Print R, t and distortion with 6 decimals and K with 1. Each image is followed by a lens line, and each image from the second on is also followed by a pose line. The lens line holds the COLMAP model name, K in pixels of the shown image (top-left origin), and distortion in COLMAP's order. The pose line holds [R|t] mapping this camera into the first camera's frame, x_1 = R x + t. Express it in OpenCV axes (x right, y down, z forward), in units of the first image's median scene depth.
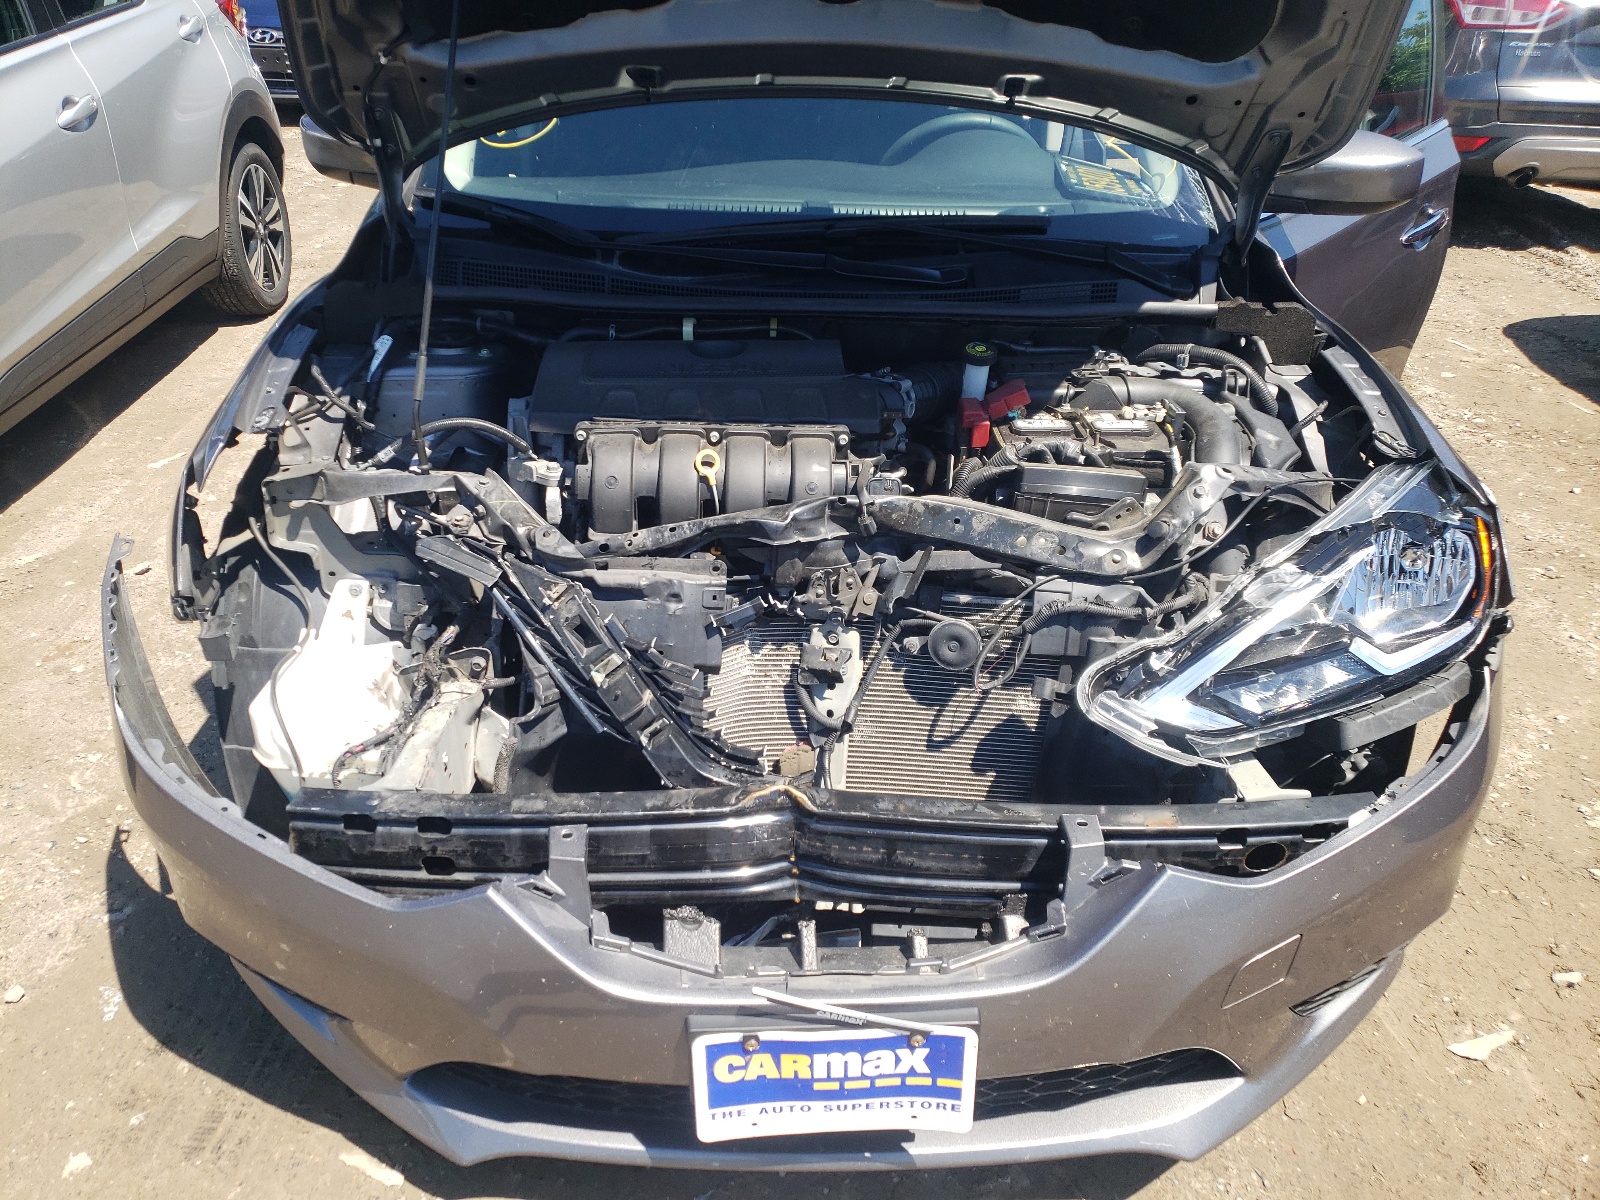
lens RADIAL K [[1250.0, 0, 800.0], [0, 1250.0, 600.0], [0, 0, 1]] dist [0.012555, 0.000405]
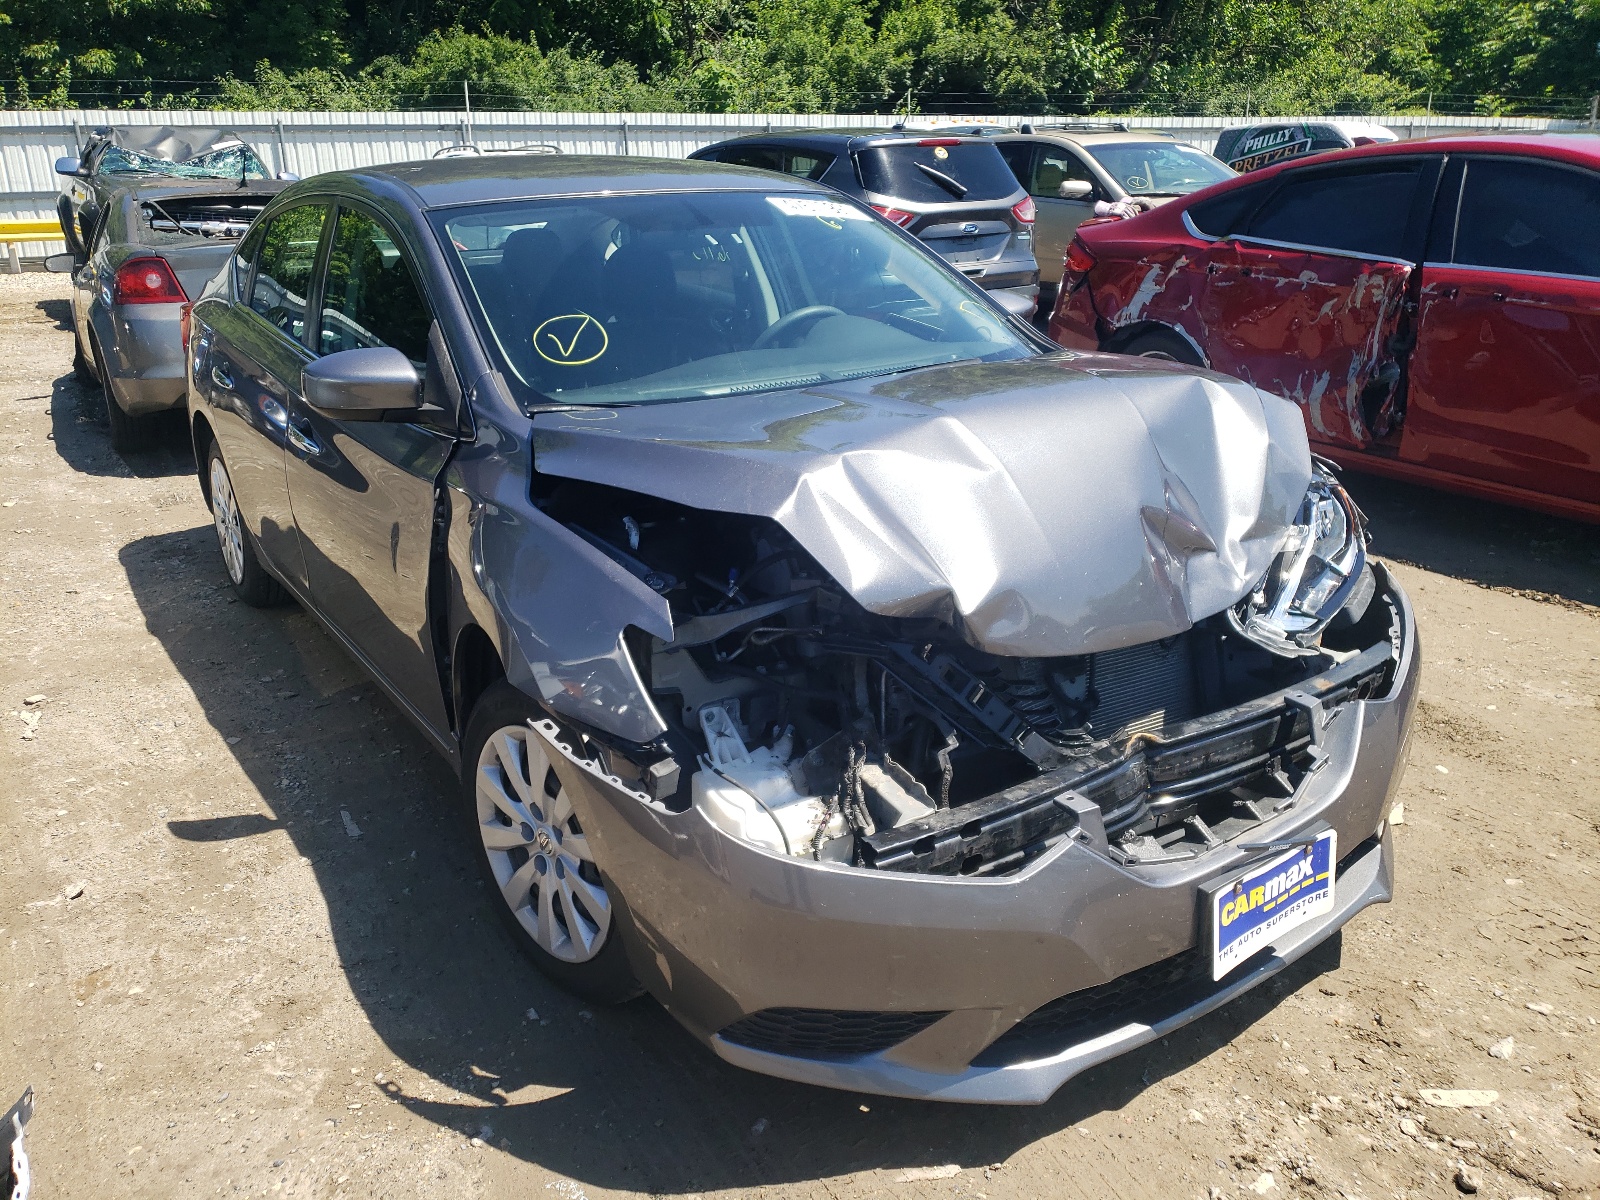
lens RADIAL K [[1250.0, 0, 800.0], [0, 1250.0, 600.0], [0, 0, 1]] dist [0.012555, 0.000405]
pose [[0.829433, -0.211345, 0.517082, -1.035828], [0.294470, 0.952030, -0.083229, 0.014783], [-0.474687, 0.221297, 0.851880, -0.041098]]
